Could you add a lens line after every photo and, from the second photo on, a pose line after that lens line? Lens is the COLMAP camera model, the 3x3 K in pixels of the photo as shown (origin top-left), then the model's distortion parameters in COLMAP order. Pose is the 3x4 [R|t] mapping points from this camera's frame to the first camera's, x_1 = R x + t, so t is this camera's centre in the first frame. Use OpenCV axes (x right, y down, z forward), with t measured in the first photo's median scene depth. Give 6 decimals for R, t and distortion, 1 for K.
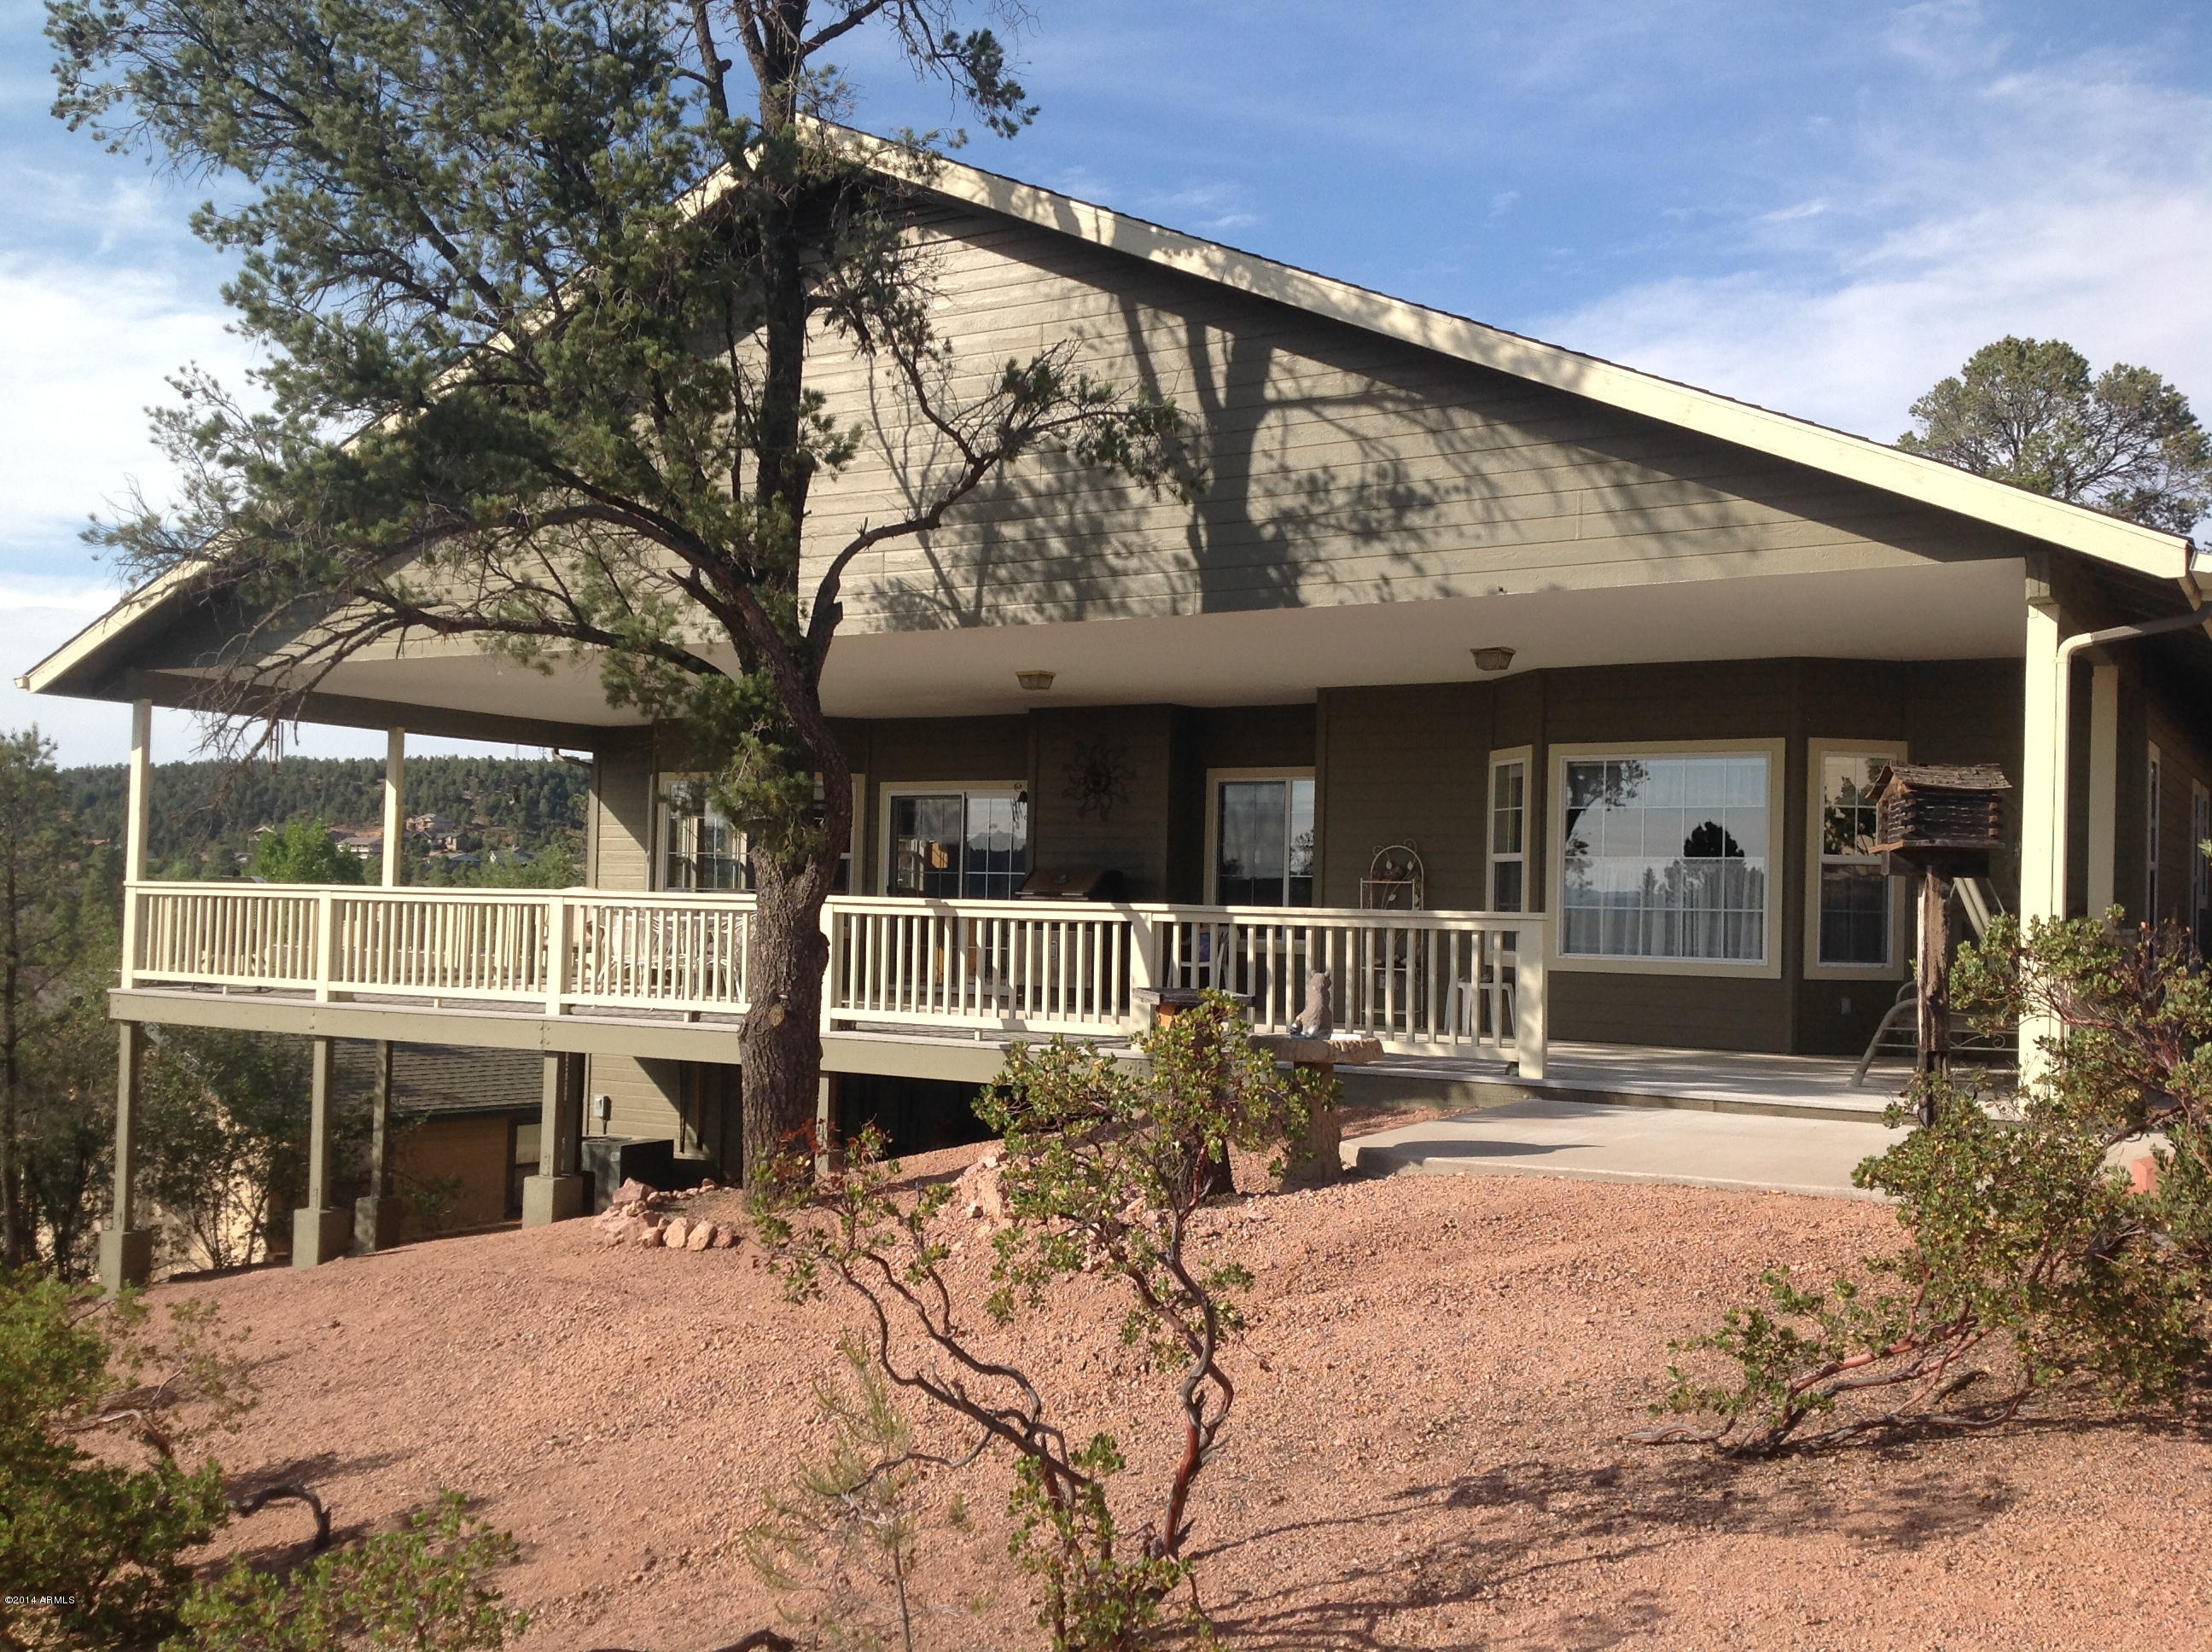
lens RADIAL K [[2164.1, 0, 1066.5], [0, 2164.1, 859.1], [0, 0, 1]] dist [0.197844, -0.483731]
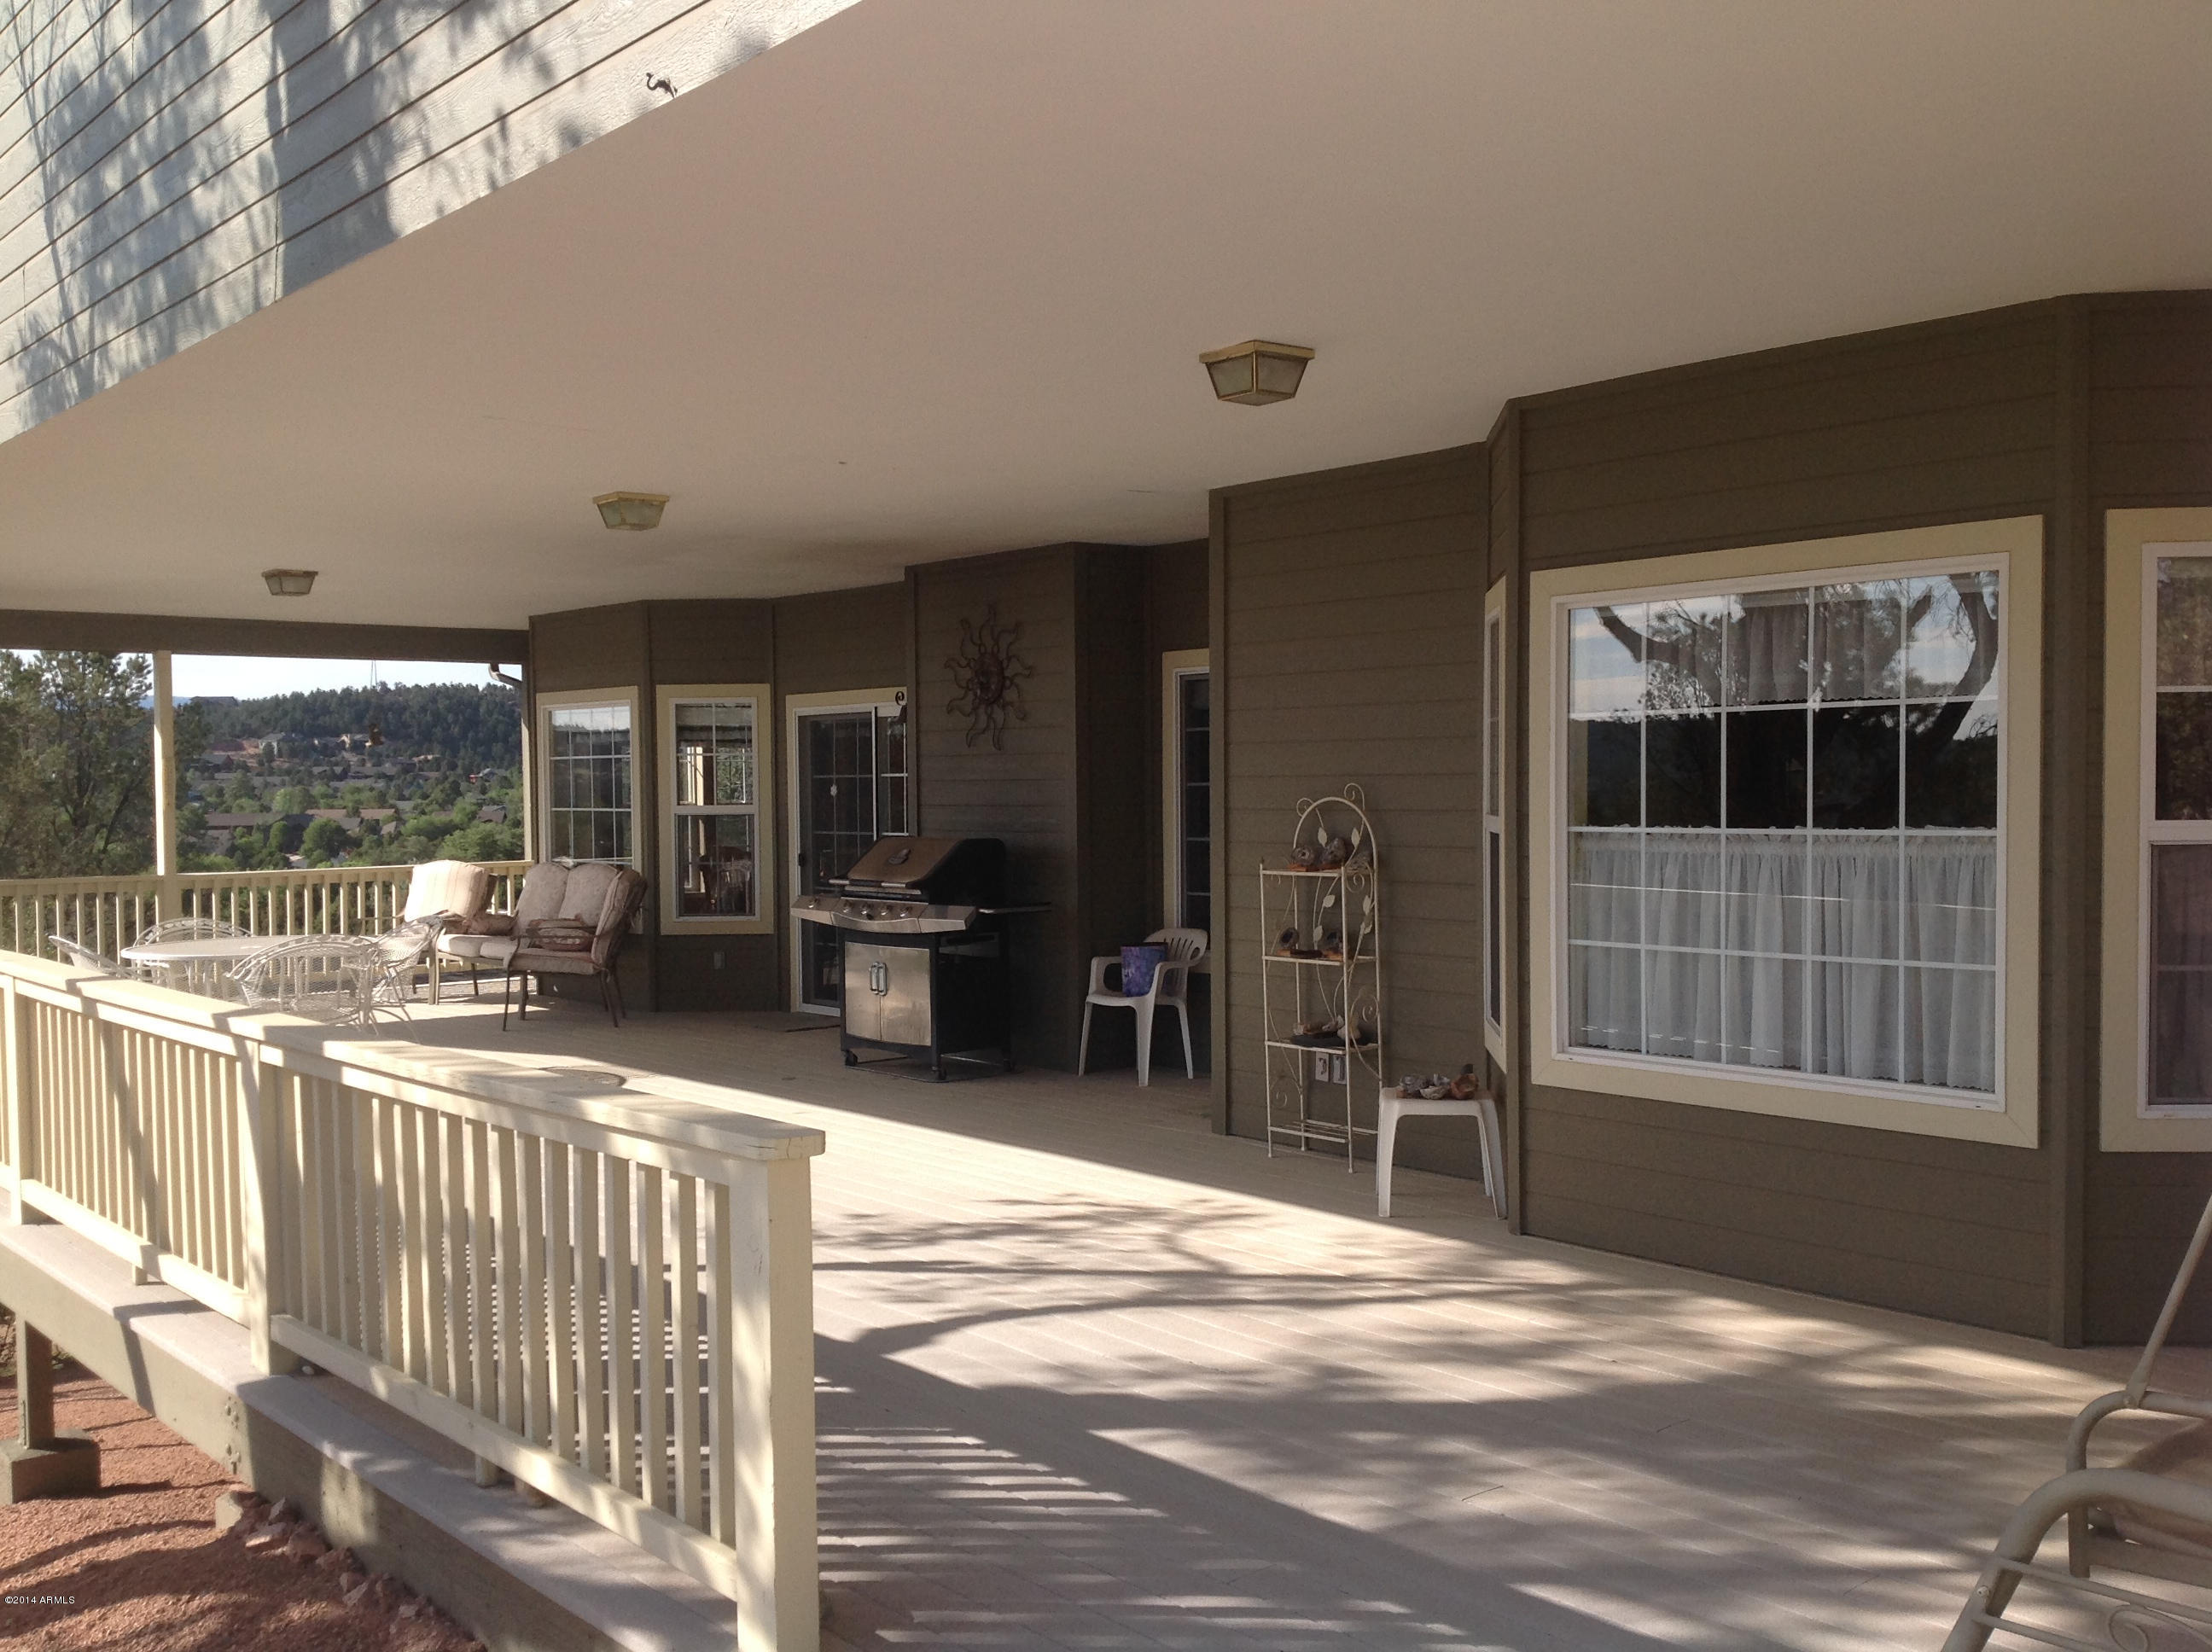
lens RADIAL K [[2164.1, 0, 1066.5], [0, 2164.1, 859.1], [0, 0, 1]] dist [0.197844, -0.483731]
pose [[0.948248, -0.026001, -0.316463, 0.287622], [0.043389, 0.997904, 0.048021, -0.021130], [0.314551, -0.059267, 0.947389, 0.587780]]
